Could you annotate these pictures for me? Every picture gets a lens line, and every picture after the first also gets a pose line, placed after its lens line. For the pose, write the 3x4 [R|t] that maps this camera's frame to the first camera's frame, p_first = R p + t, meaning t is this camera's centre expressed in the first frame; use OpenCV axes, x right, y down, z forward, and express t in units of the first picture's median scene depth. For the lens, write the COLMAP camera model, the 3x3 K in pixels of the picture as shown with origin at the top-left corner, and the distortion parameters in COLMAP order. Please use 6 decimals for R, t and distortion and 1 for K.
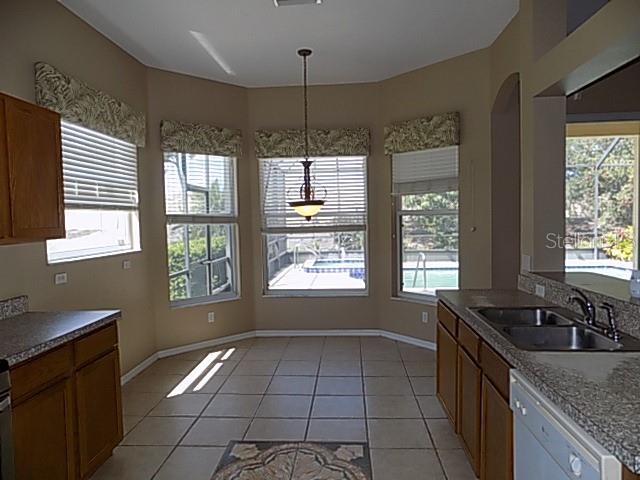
lens RADIAL K [[418.1, 0, 320.3], [0, 418.1, 238.2], [0, 0, 1]] dist [-0.070048, 0.055836]
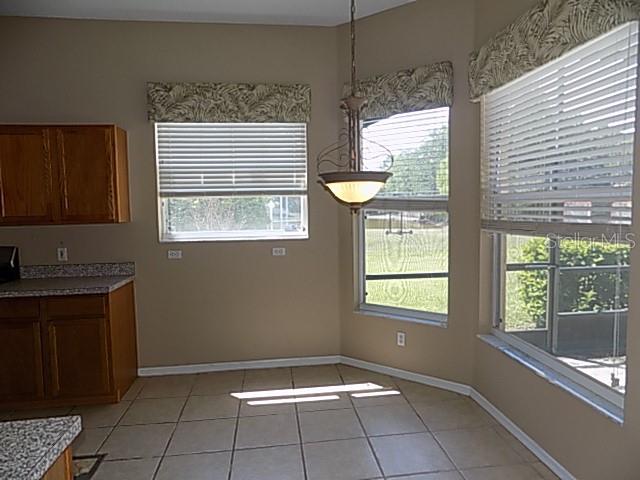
lens RADIAL K [[418.1, 0, 320.3], [0, 418.1, 238.2], [0, 0, 1]] dist [-0.070048, 0.055836]
pose [[0.199780, 0.092697, -0.975446, 0.478834], [-0.032846, 0.995589, 0.087884, -0.053082], [0.979290, 0.014483, 0.201943, 0.847799]]
